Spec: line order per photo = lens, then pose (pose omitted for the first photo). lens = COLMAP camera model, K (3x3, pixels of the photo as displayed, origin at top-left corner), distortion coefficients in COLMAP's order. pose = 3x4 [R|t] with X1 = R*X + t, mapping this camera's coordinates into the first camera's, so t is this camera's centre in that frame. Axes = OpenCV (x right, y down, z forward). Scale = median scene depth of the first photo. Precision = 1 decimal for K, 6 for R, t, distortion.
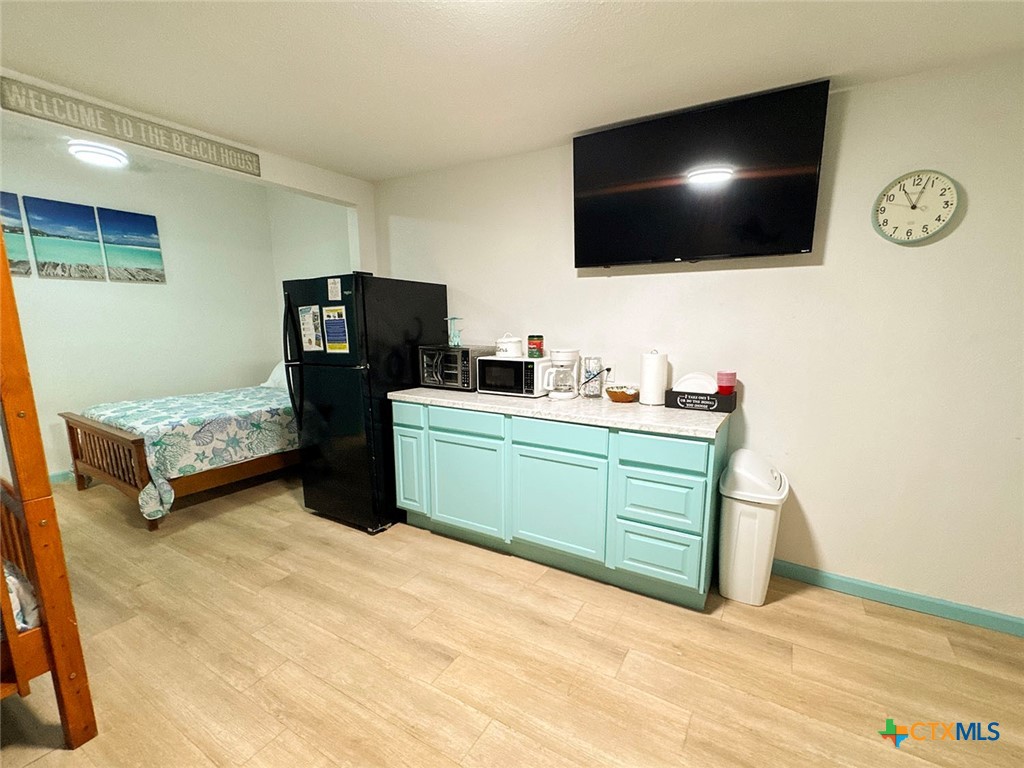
lens RADIAL K [[443.8, 0, 544.9], [0, 443.8, 401.2], [0, 0, 1]] dist [0.000692, 0.000300]
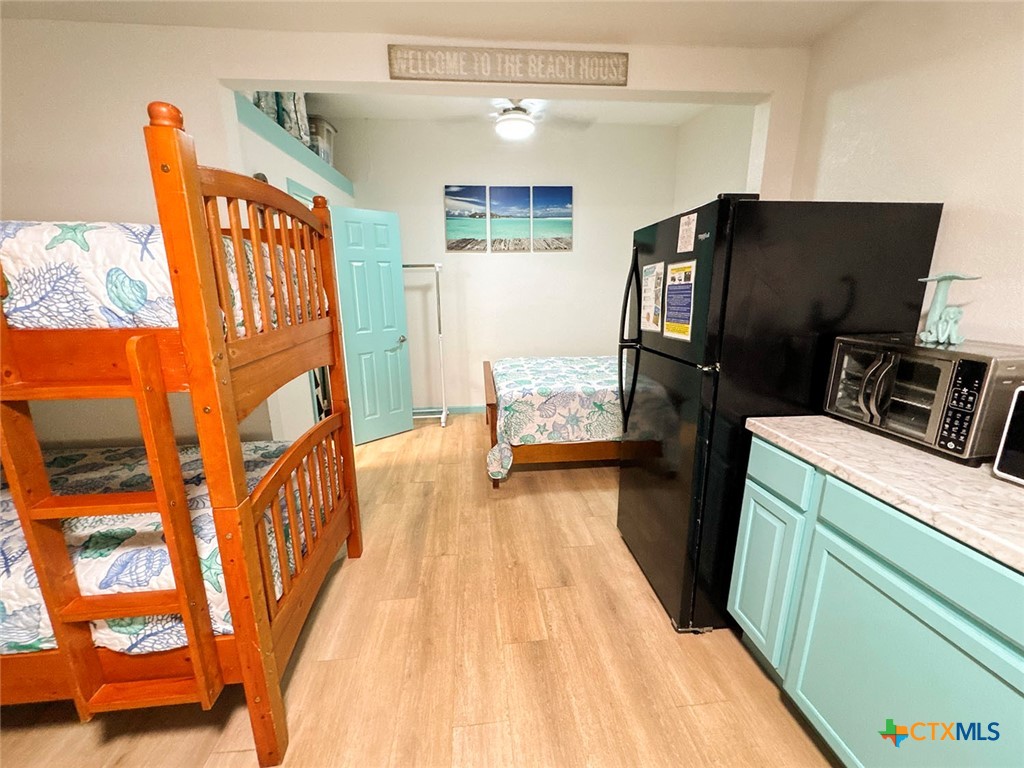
lens RADIAL K [[418.1, 0, 509.6], [0, 418.1, 382.5], [0, 0, 1]] dist [-0.001982, 0.000029]
pose [[0.569539, 0.178442, -0.802362, -0.109621], [-0.133546, 0.983270, 0.123881, -0.083277], [0.811043, 0.036597, 0.583840, 0.437904]]
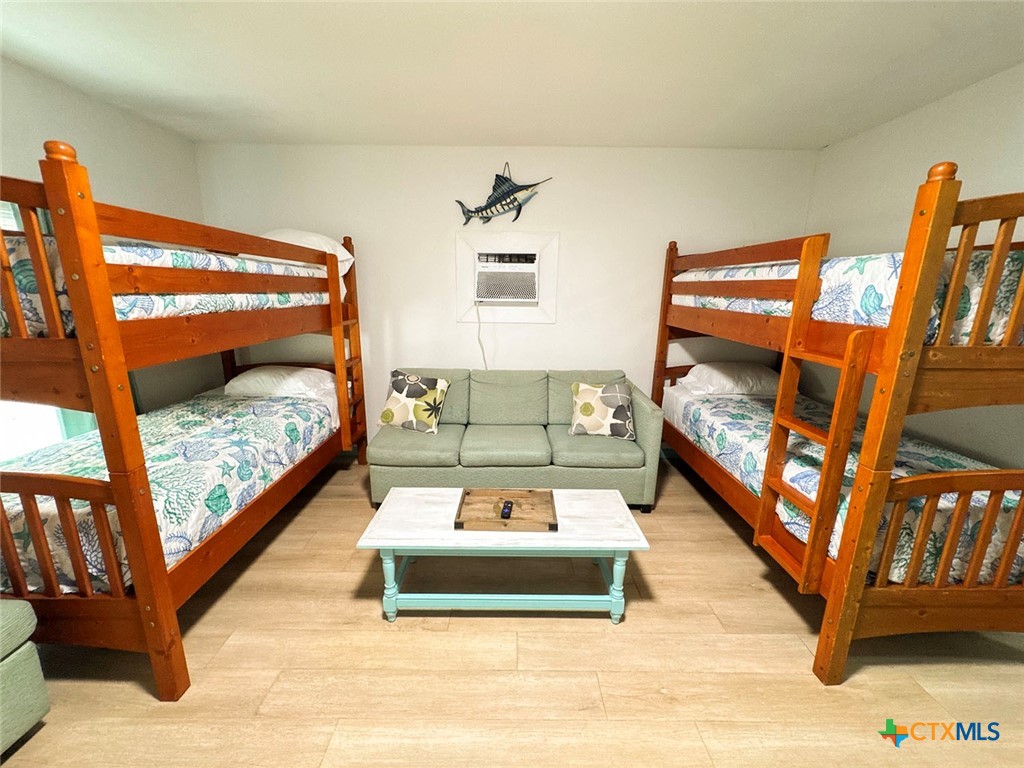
lens RADIAL K [[410.3, 0, 510.8], [0, 410.3, 384.0], [0, 0, 1]] dist [-0.001275, -0.000082]
pose [[-0.873949, 0.089414, -0.477722, 0.041441], [-0.104250, 0.925565, 0.363951, -0.112243], [0.474706, 0.367877, -0.799575, 0.595902]]
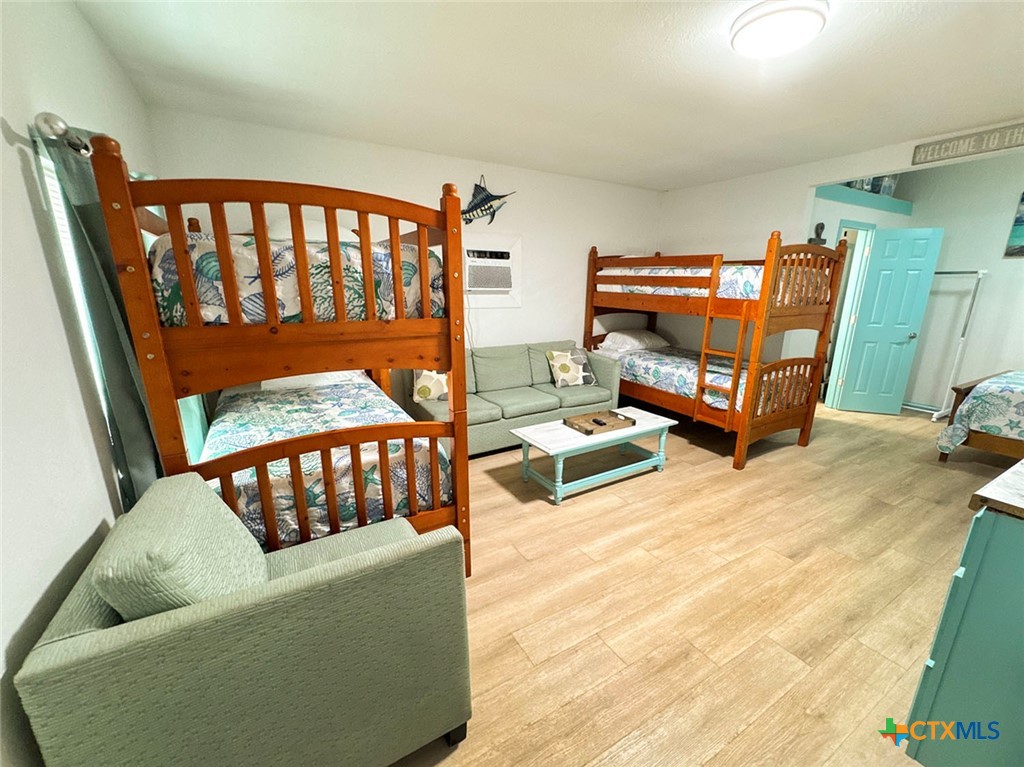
lens RADIAL K [[430.3, 0, 532.2], [0, 430.3, 401.3], [0, 0, 1]] dist [-0.001983, -0.000019]
pose [[-0.488618, 0.218132, -0.844791, 0.687116], [-0.171396, 0.925380, 0.338074, -0.081593], [0.855498, 0.309983, -0.414770, 0.455983]]
